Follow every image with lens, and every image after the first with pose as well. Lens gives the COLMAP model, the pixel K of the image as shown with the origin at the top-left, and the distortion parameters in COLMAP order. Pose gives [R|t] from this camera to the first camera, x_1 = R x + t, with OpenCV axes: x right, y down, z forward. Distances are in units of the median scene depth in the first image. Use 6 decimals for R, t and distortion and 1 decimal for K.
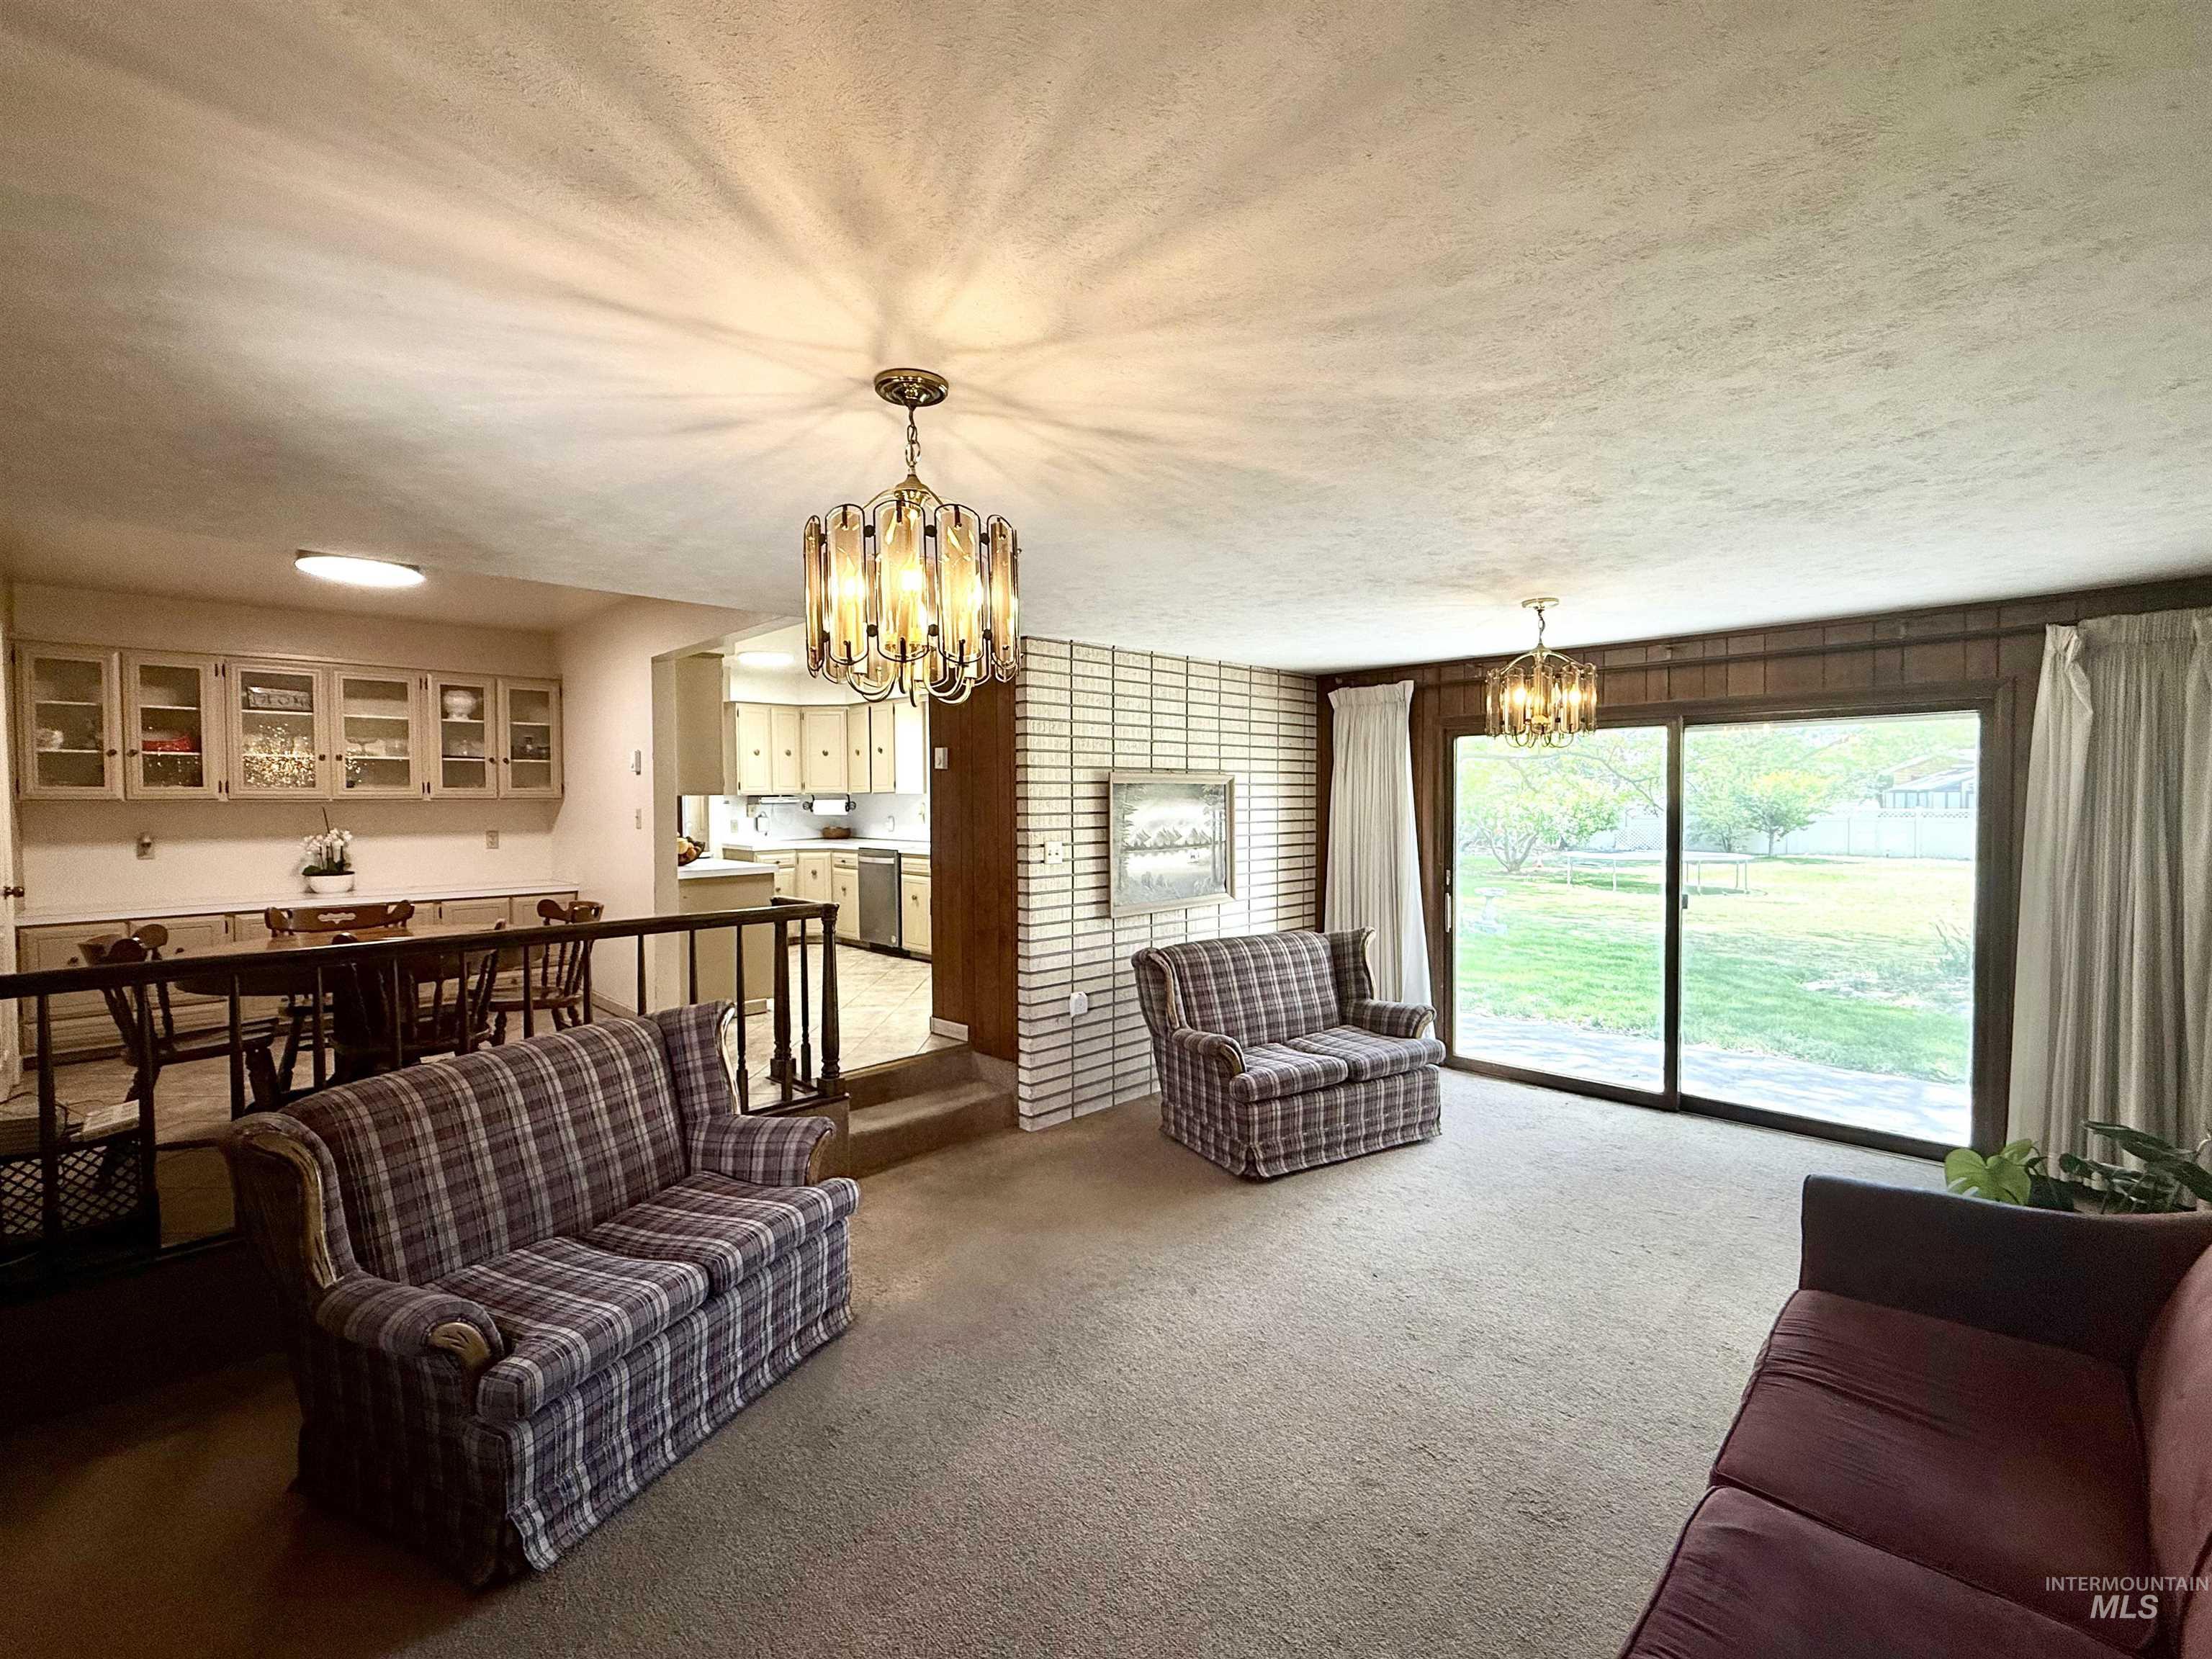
lens RADIAL K [[969.8, 0, 1099.0], [0, 969.8, 833.1], [0, 0, 1]] dist [-0.001715, -0.000270]
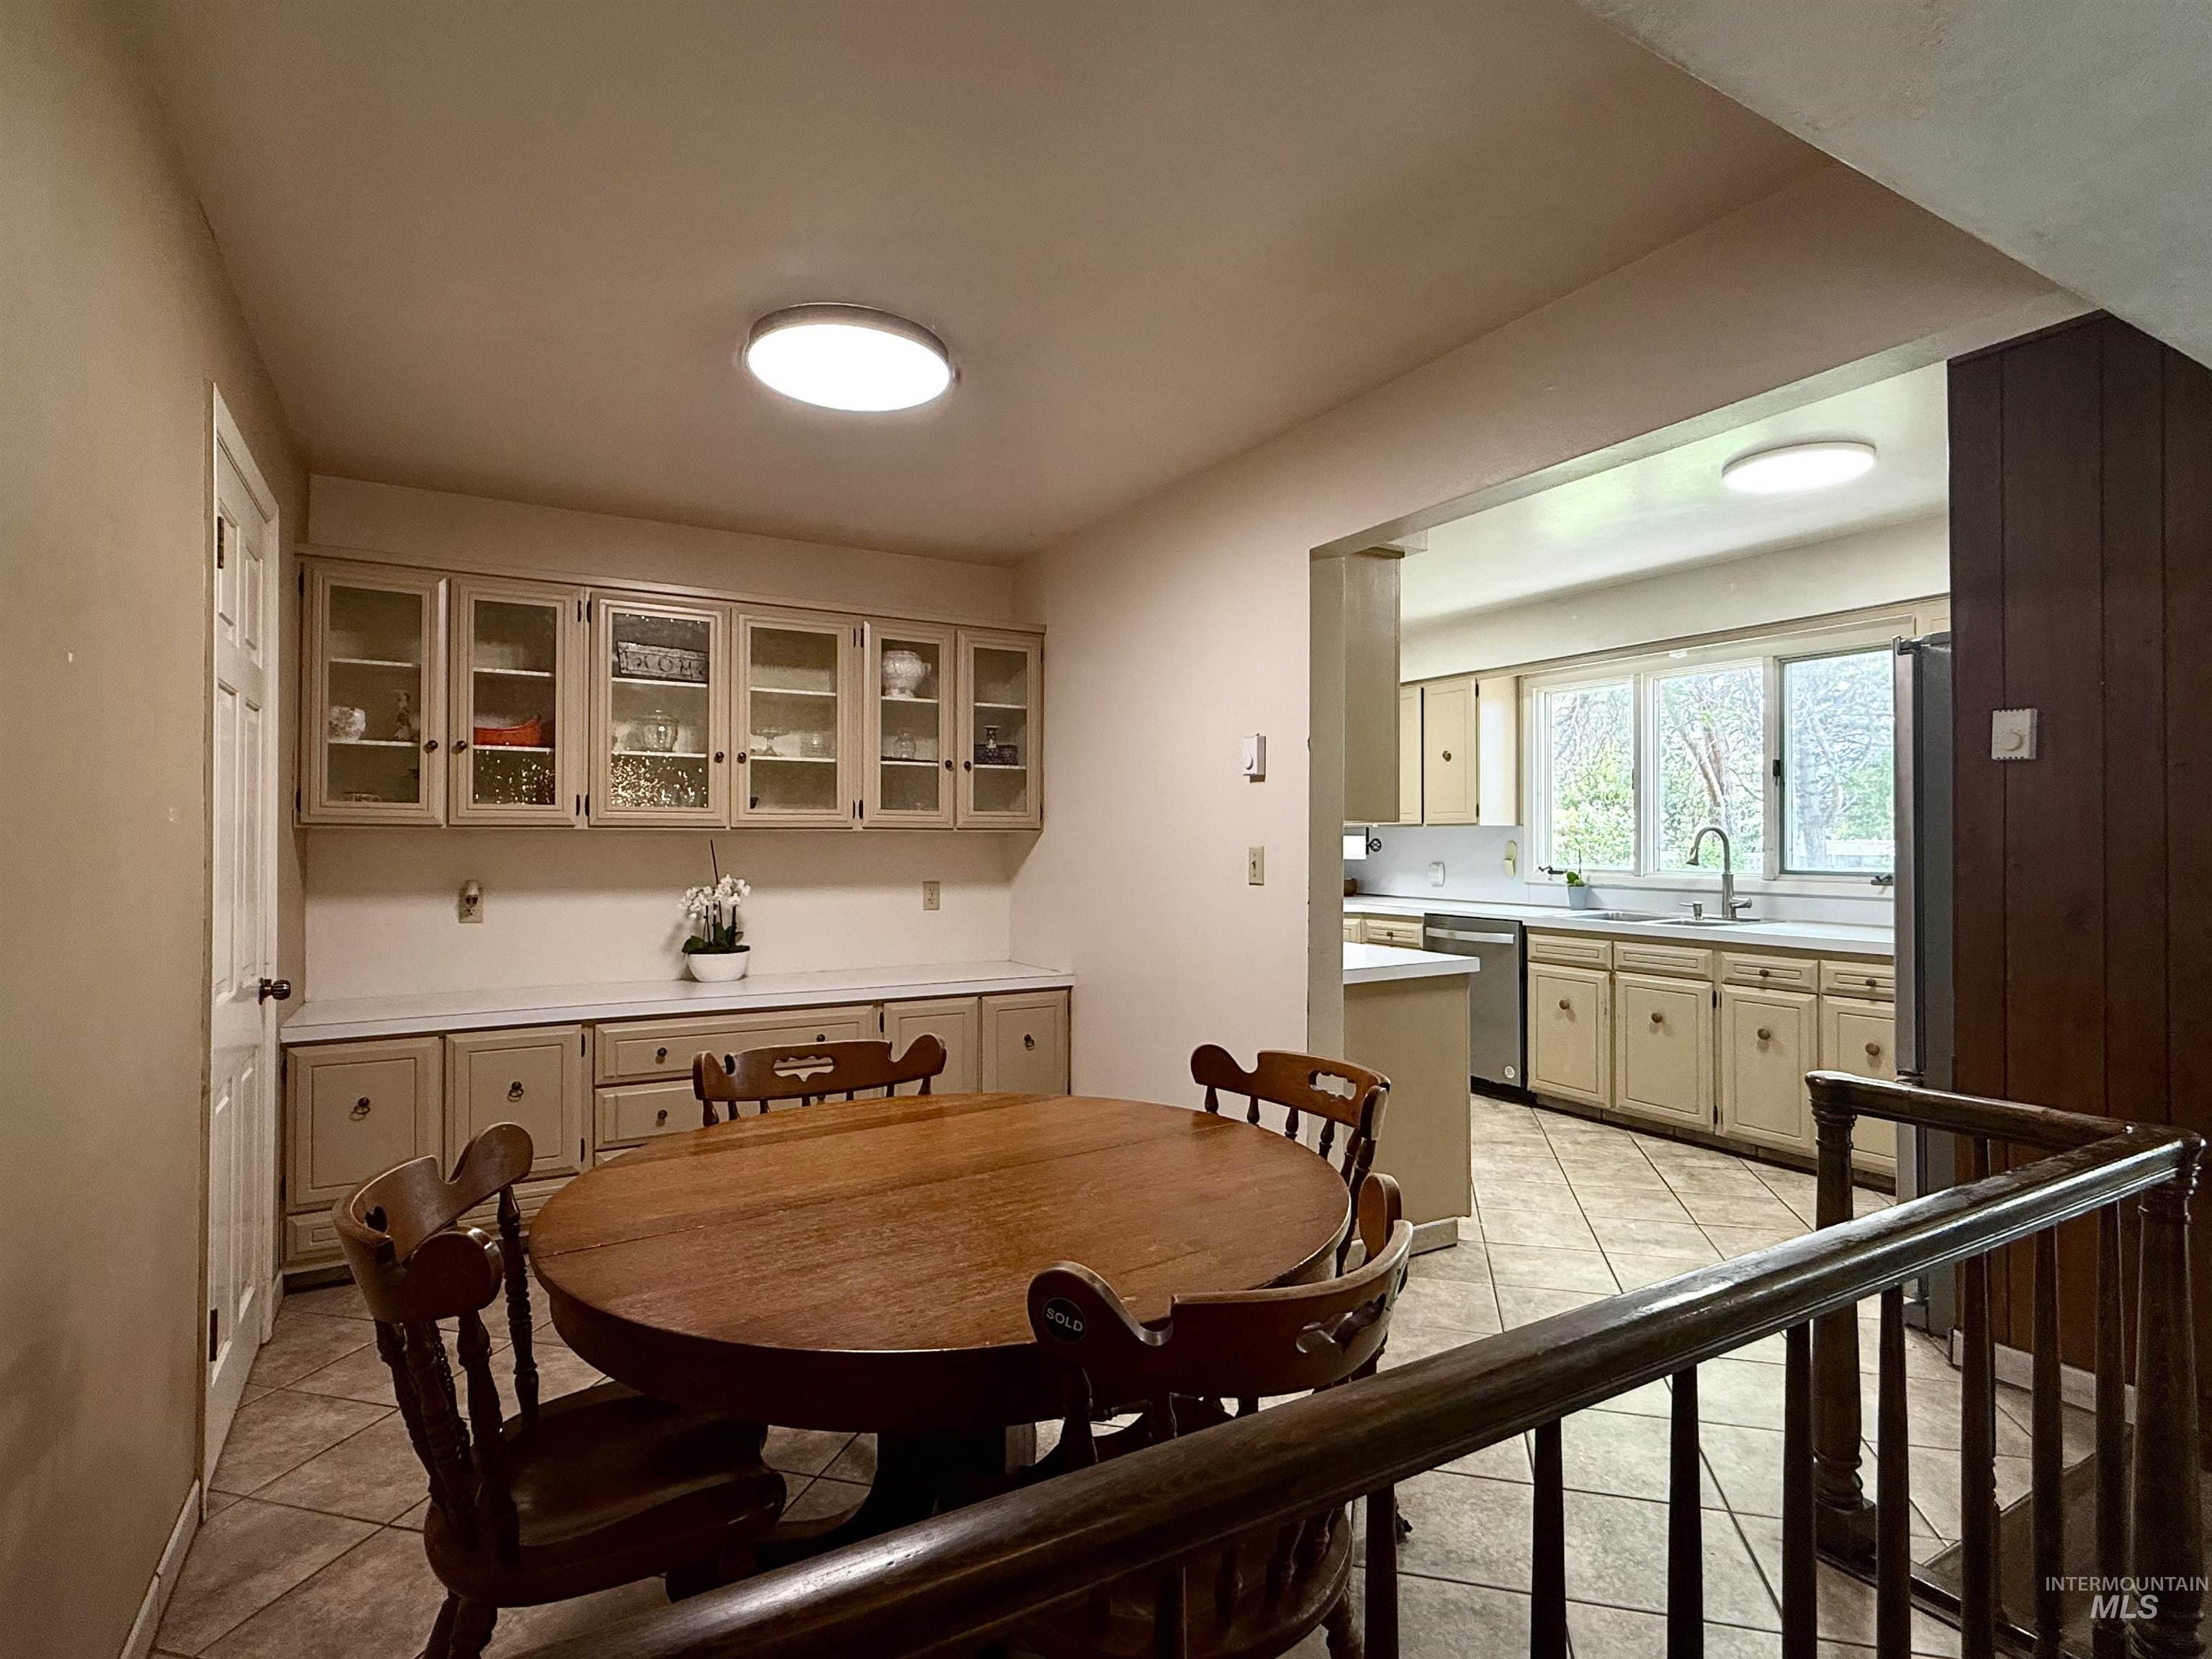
lens RADIAL K [[1108.3, 0, 1099.6], [0, 1108.3, 830.8], [0, 0, 1]] dist [0.001884, -0.000164]
pose [[0.969185, 0.003555, -0.246309, -0.386635], [-0.014153, 0.999048, -0.041270, -0.007405], [0.245928, 0.043484, 0.968312, 0.377624]]
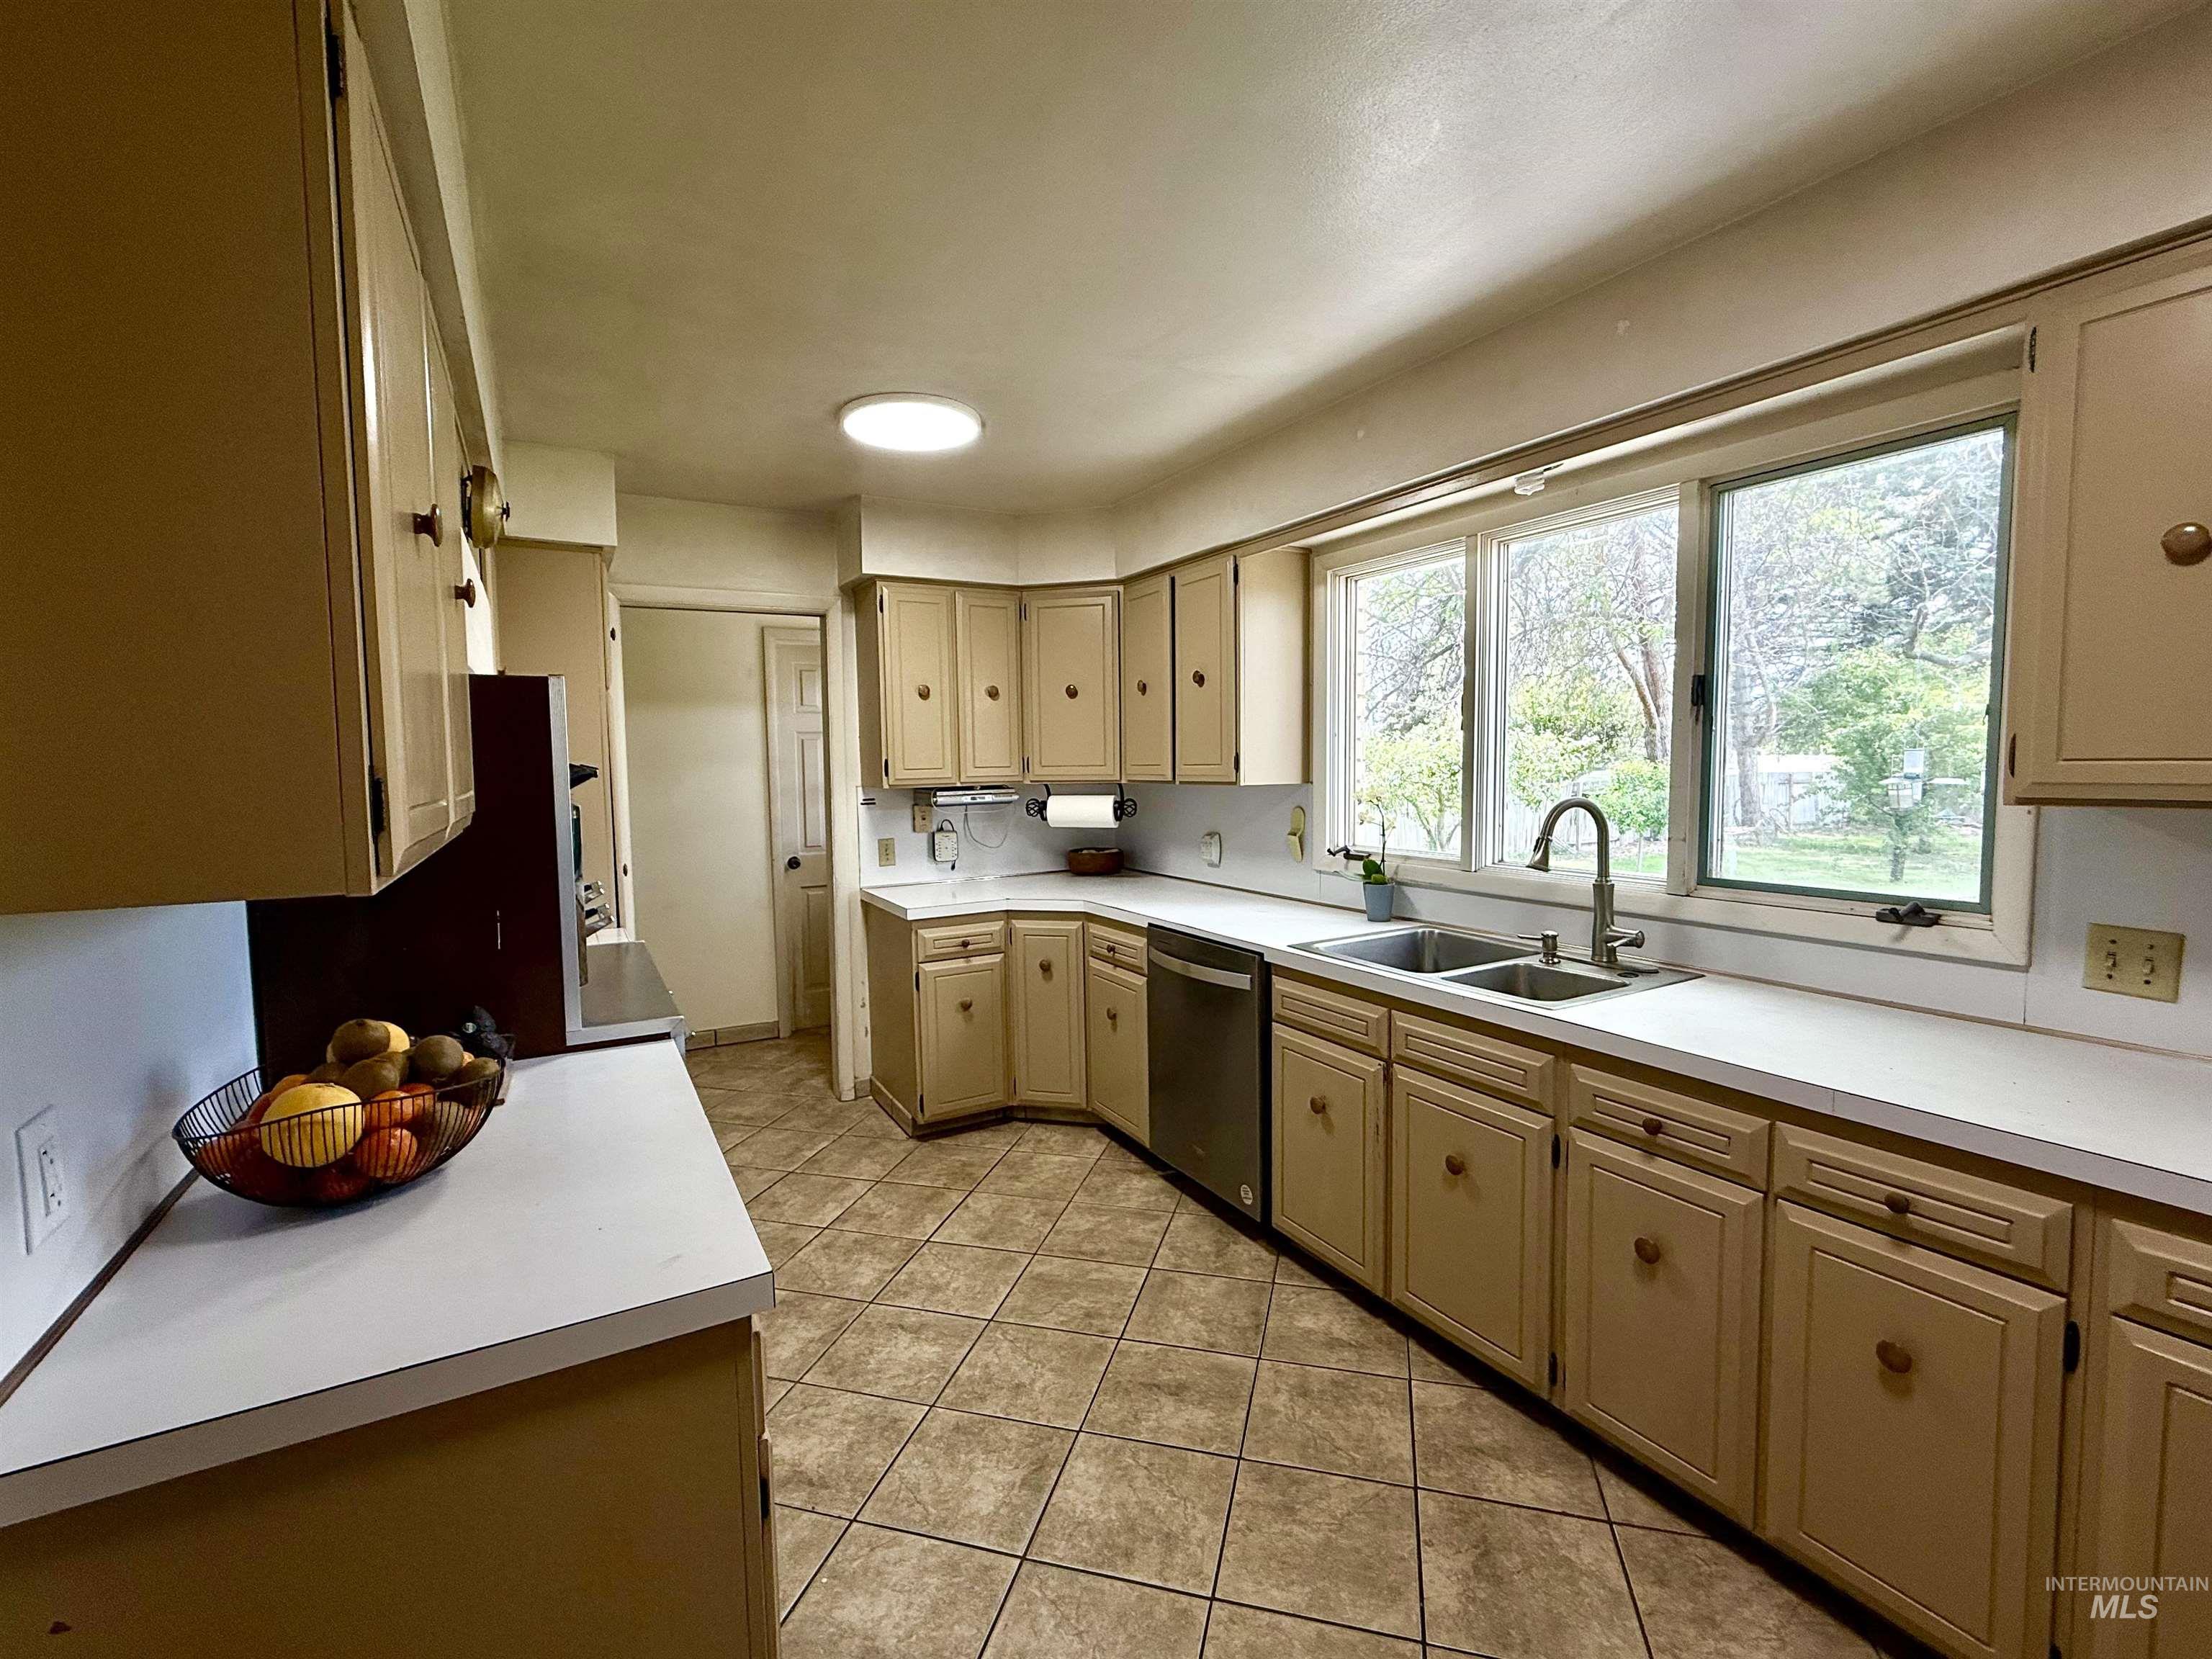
lens RADIAL K [[969.8, 0, 1101.1], [0, 969.8, 827.9], [0, 0, 1]] dist [-0.001715, -0.000270]
pose [[0.965806, 0.010048, -0.259070, -0.230972], [-0.000961, 0.999381, 0.035176, -0.053684], [0.259263, -0.033724, 0.965218, 0.862312]]
